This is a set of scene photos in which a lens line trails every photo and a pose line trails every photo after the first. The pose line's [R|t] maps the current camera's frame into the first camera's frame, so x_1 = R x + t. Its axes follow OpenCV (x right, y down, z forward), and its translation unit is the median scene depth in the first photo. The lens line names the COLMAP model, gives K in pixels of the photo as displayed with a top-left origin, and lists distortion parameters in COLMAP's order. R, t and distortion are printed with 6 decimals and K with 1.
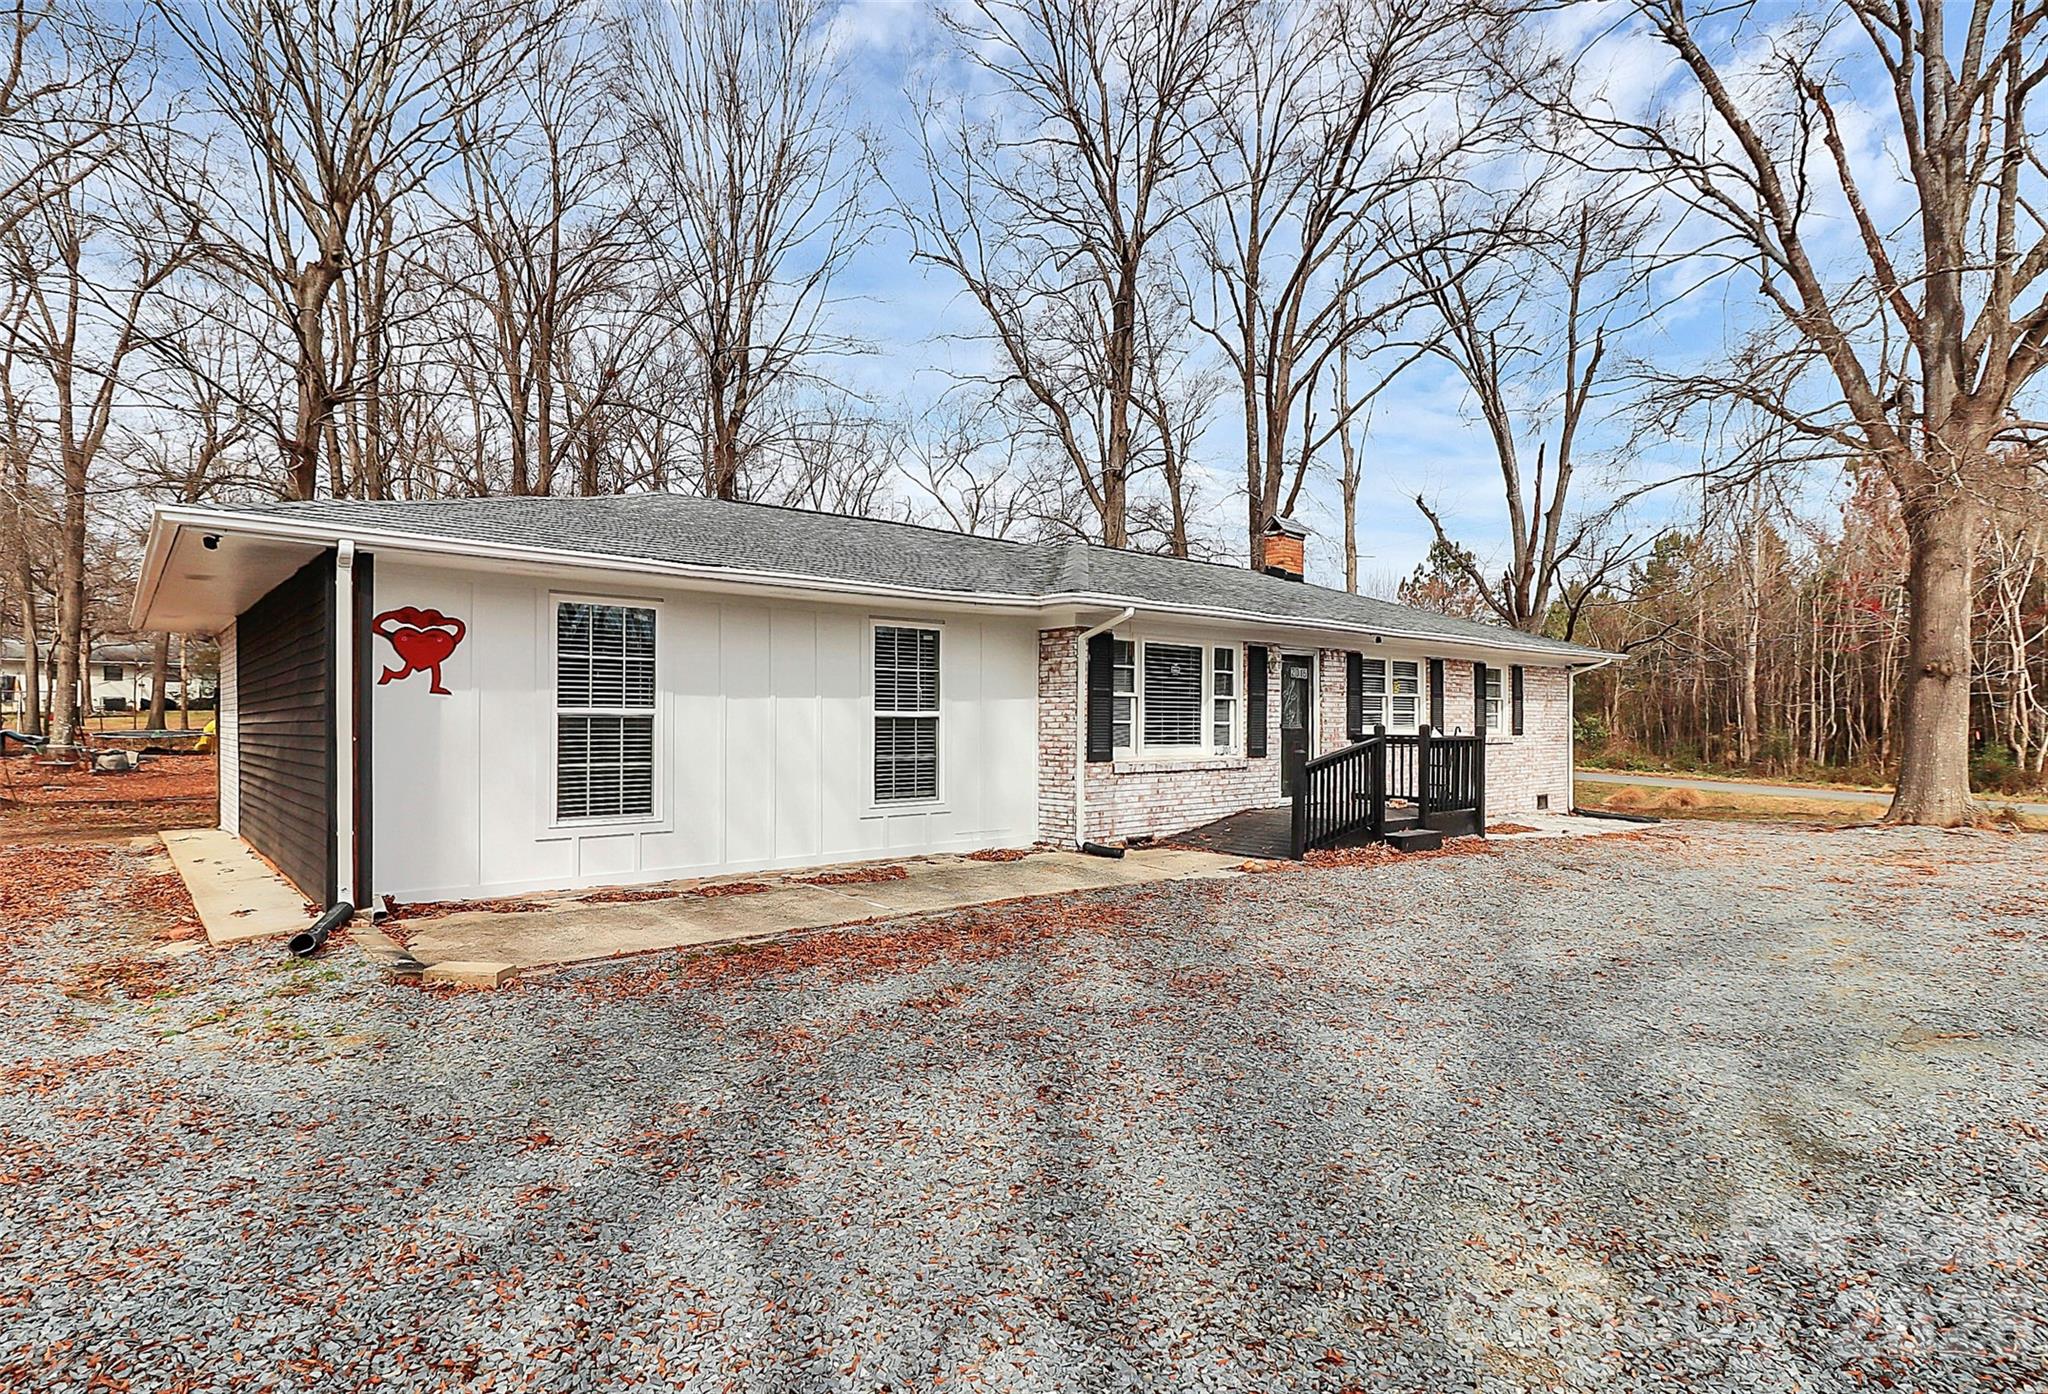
lens RADIAL K [[1041.5, 0, 1024.7], [0, 1041.5, 710.3], [0, 0, 1]] dist [0.017878, -0.025482]
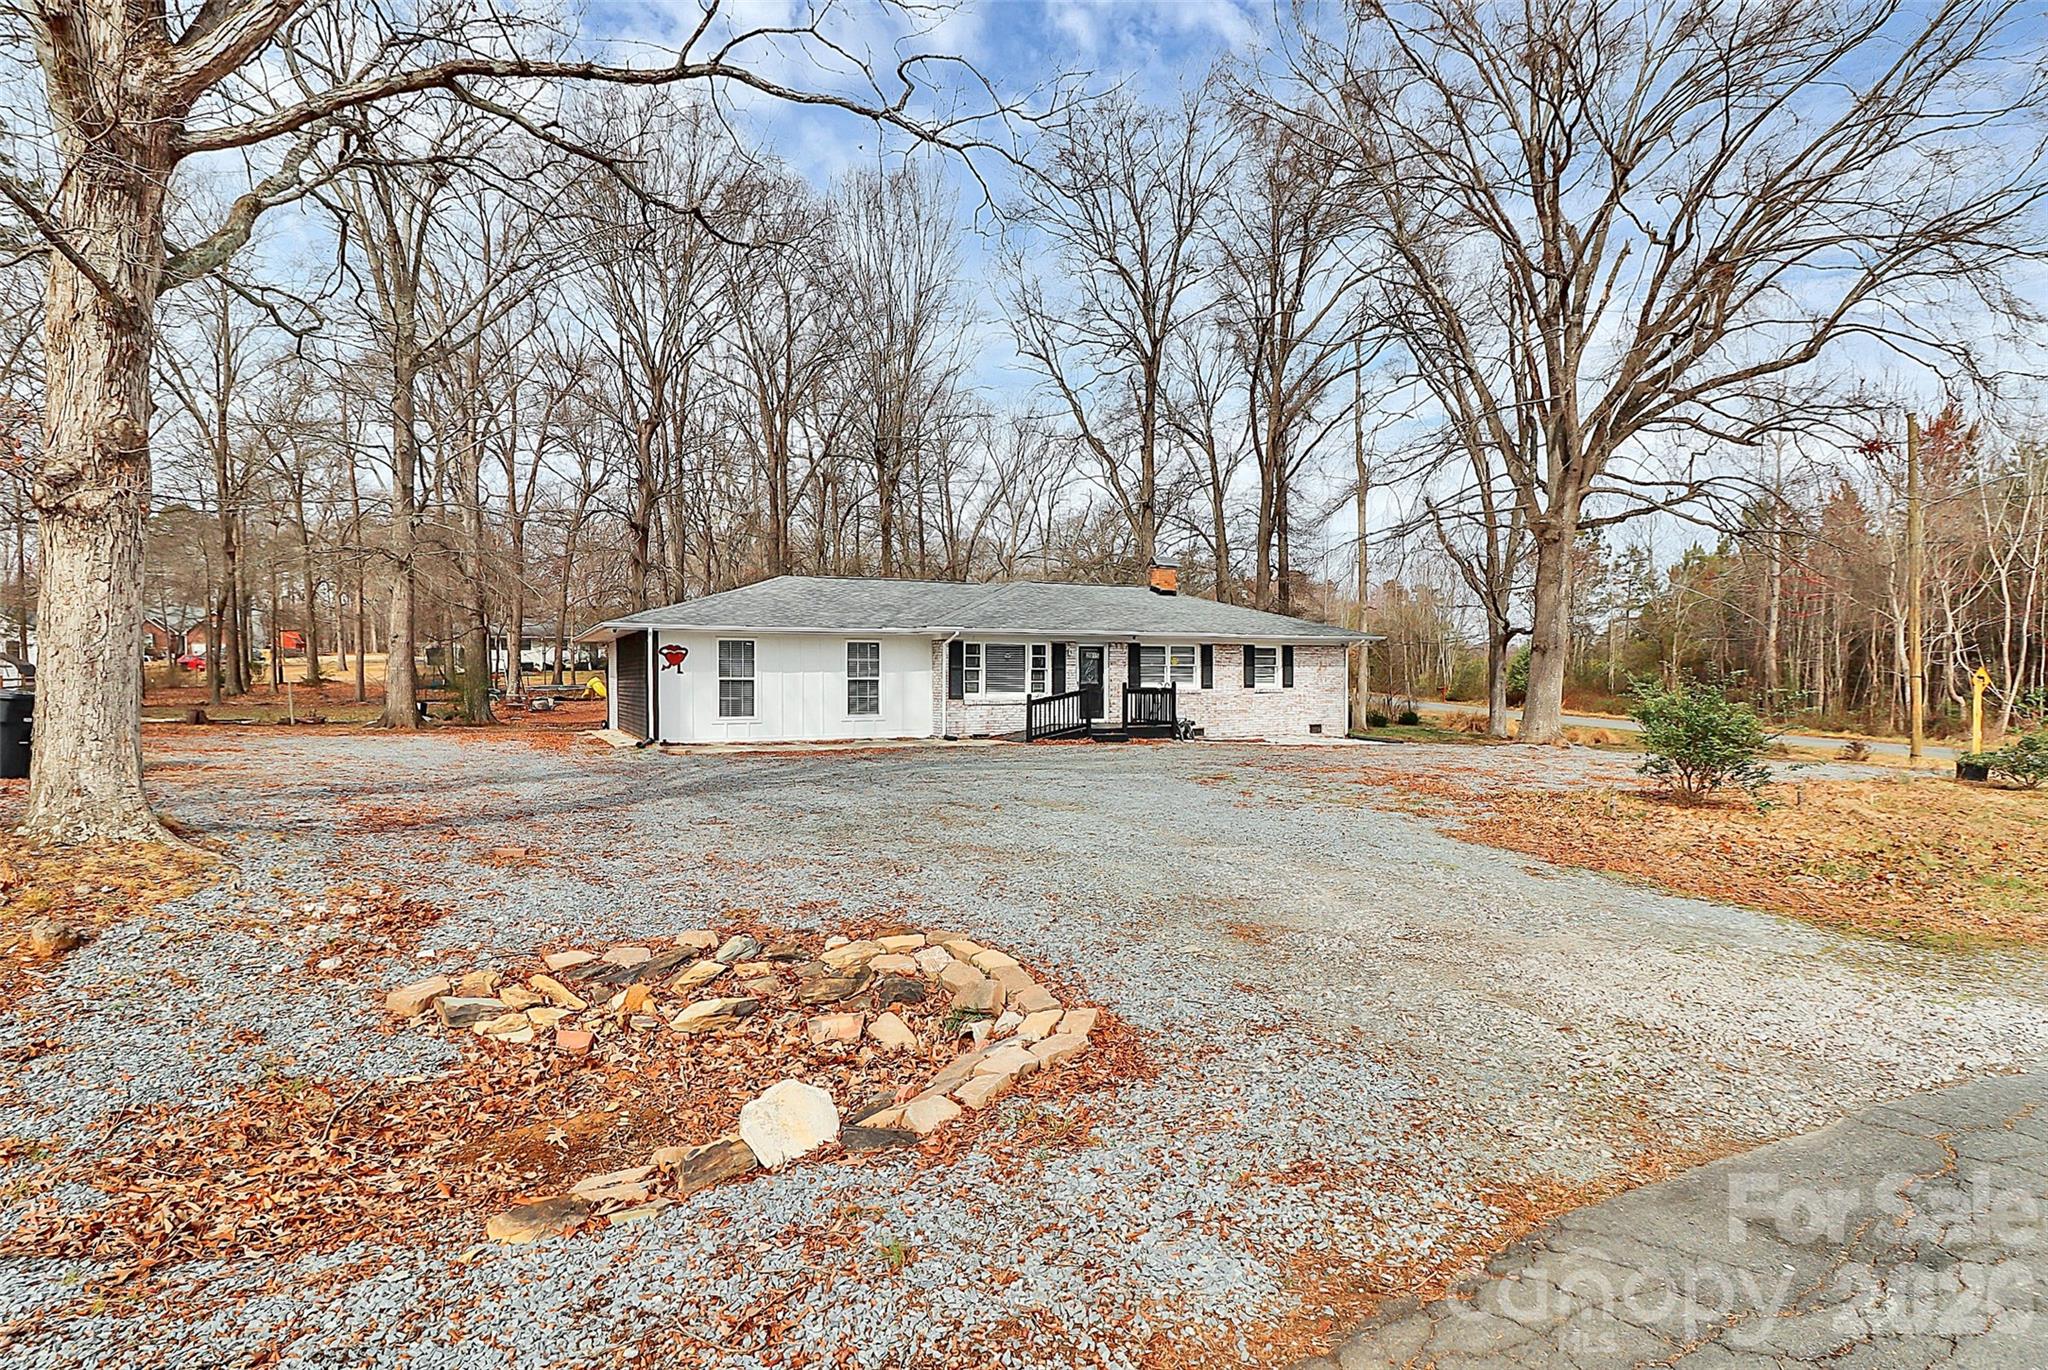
lens RADIAL K [[999.8, 0, 1024.0], [0, 999.8, 685.0], [0, 0, 1]] dist [0.002619, -0.011639]
pose [[0.969828, 0.000000, -0.243792, 0.691364], [0.004784, 0.999807, 0.019034, -0.019799], [0.243745, -0.019626, 0.969641, -0.971078]]
